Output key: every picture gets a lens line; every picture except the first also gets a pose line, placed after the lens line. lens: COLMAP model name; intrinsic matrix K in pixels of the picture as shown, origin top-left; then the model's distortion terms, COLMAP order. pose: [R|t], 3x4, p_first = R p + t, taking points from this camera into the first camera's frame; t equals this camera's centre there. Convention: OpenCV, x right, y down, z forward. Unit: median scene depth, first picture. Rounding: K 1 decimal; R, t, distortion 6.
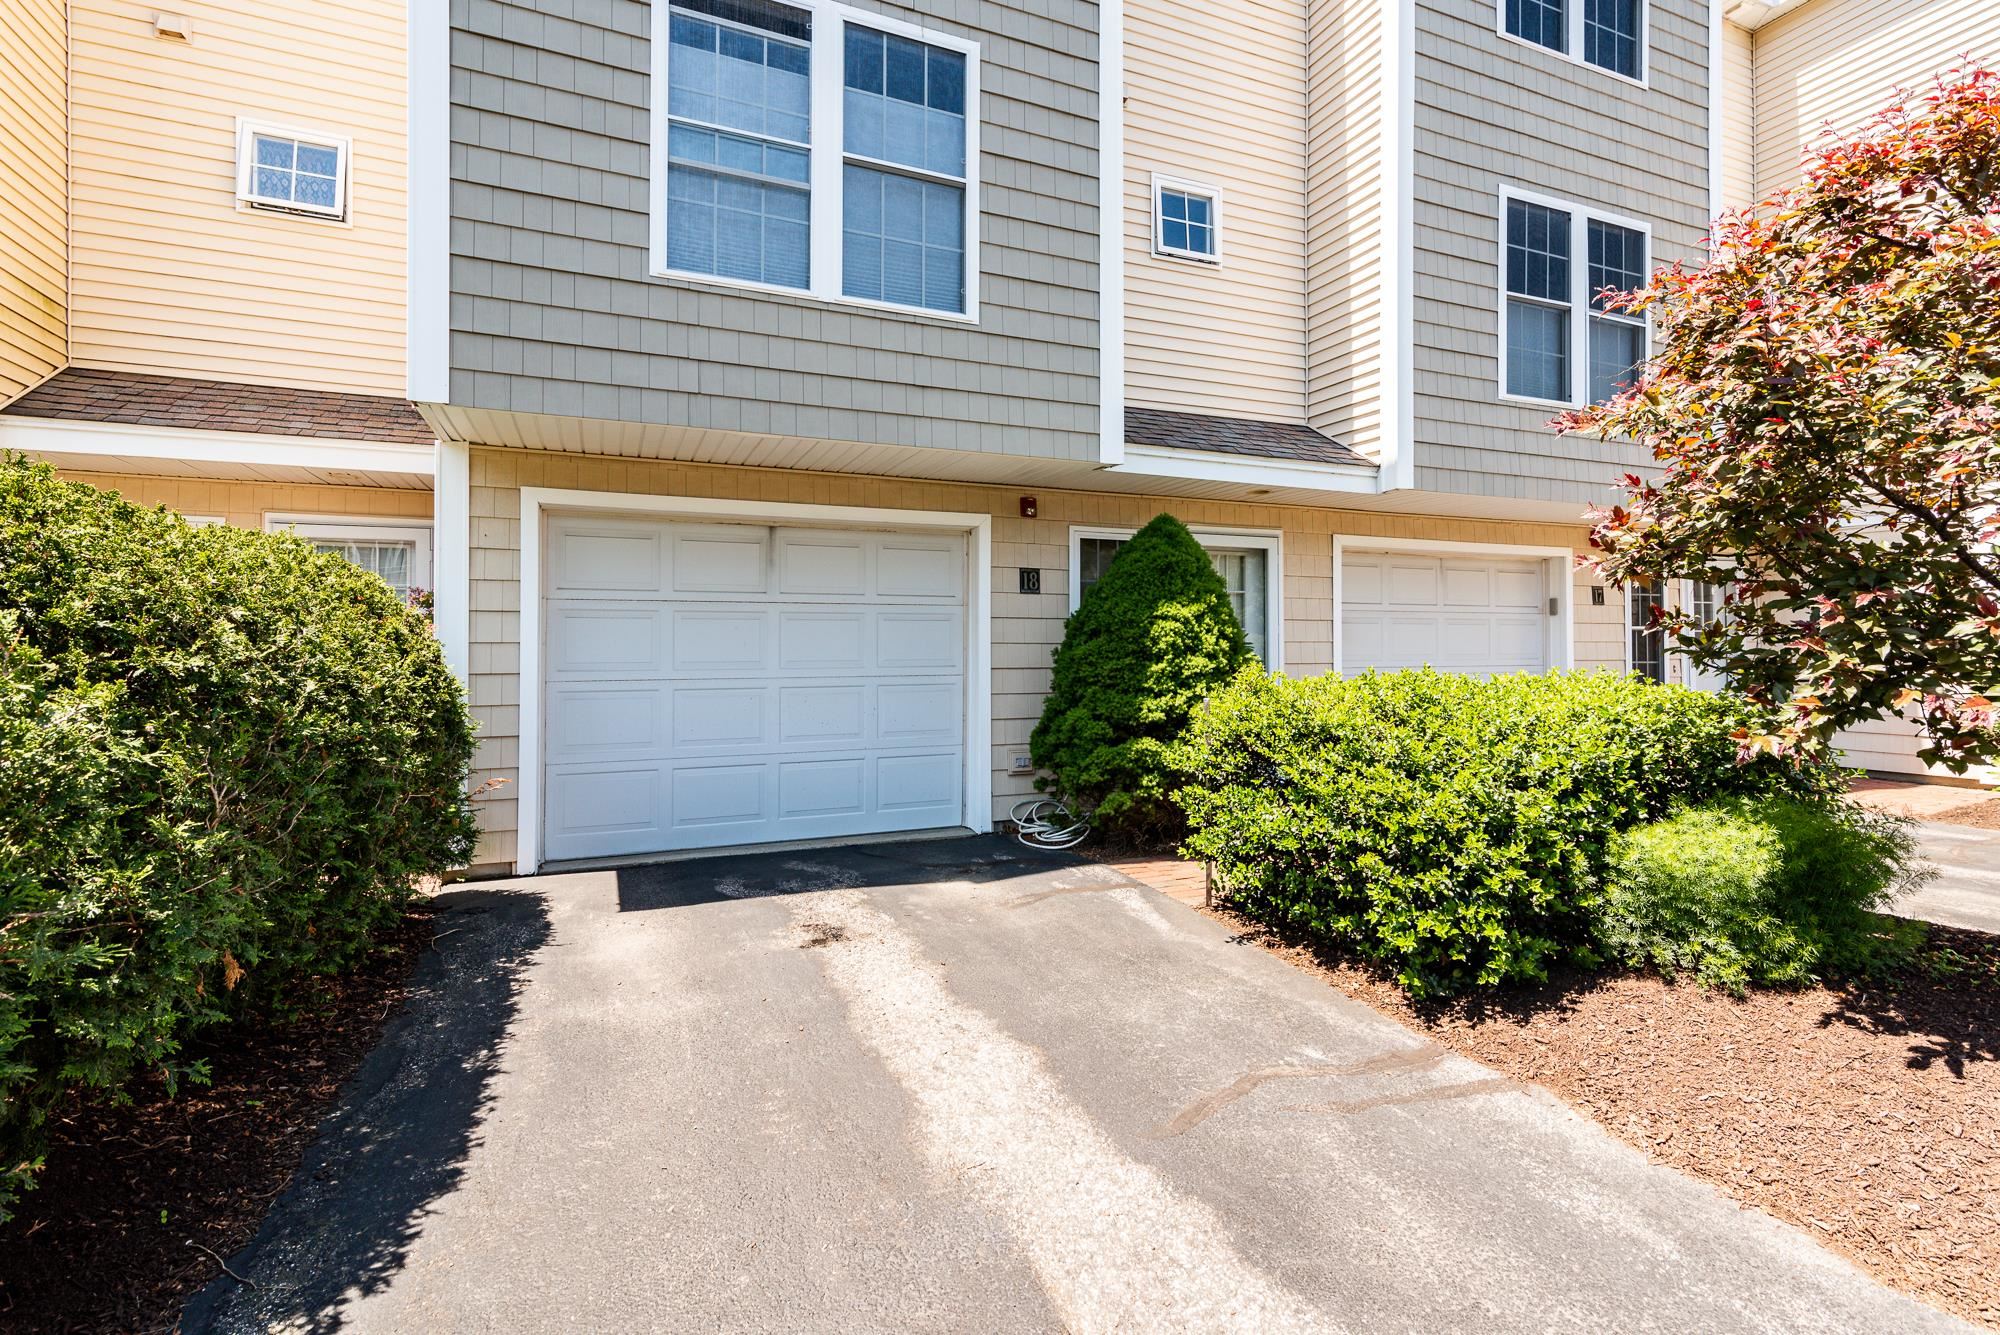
lens RADIAL K [[931.8, 0, 992.0], [0, 931.8, 623.9], [0, 0, 1]] dist [0.016891, 0.000380]
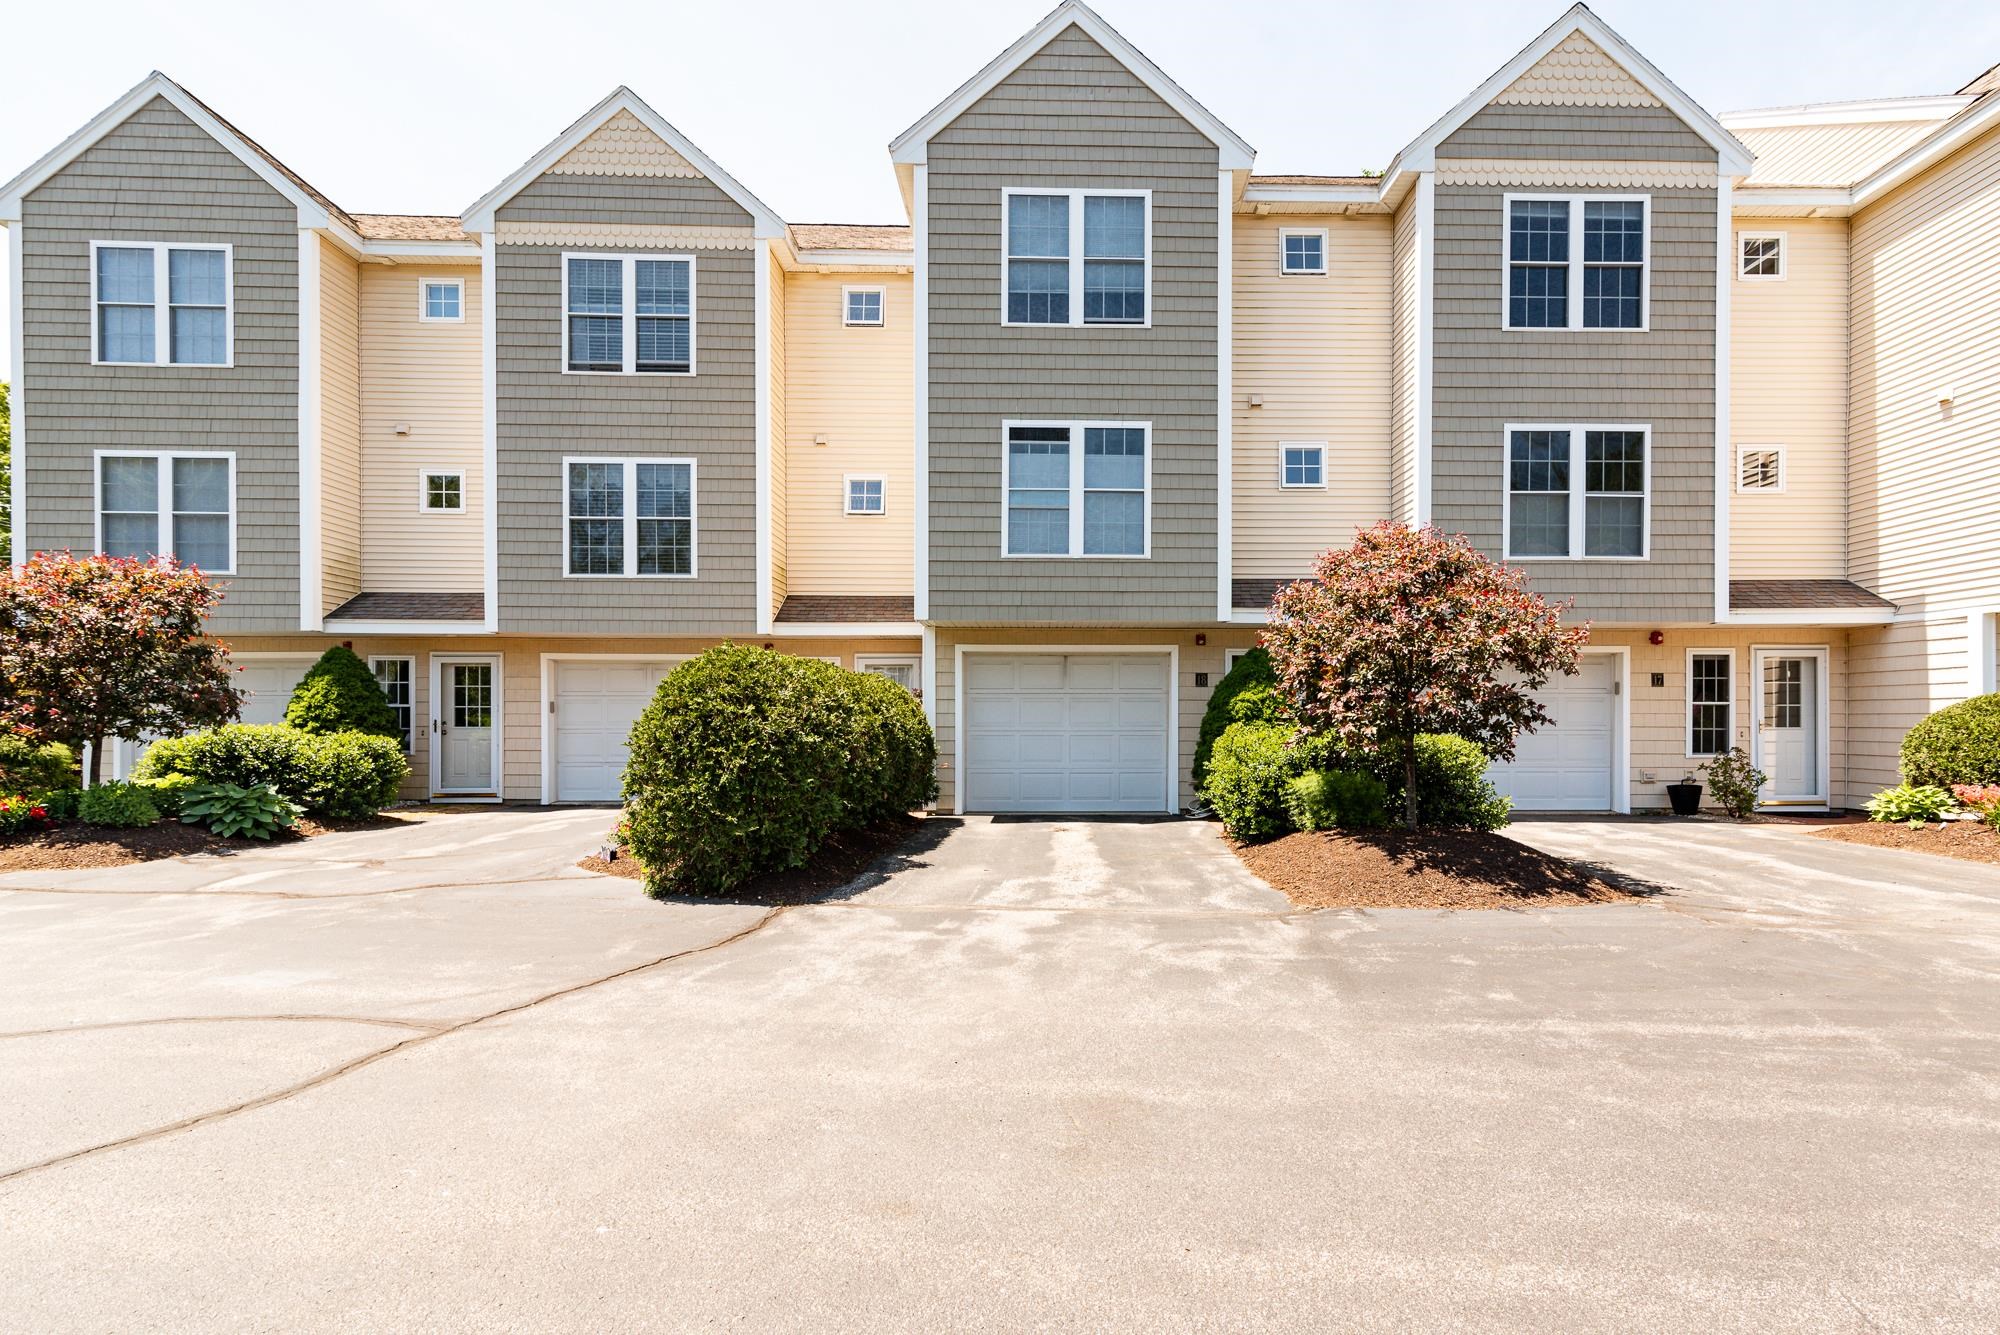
lens RADIAL K [[931.8, 0, 998.3], [0, 931.8, 711.6], [0, 0, 1]] dist [0.016891, 0.000380]
pose [[0.903882, 0.000402, -0.427782, 0.559418], [0.006753, 0.999862, 0.015209, -0.017429], [0.427729, -0.016635, 0.903754, -1.002891]]
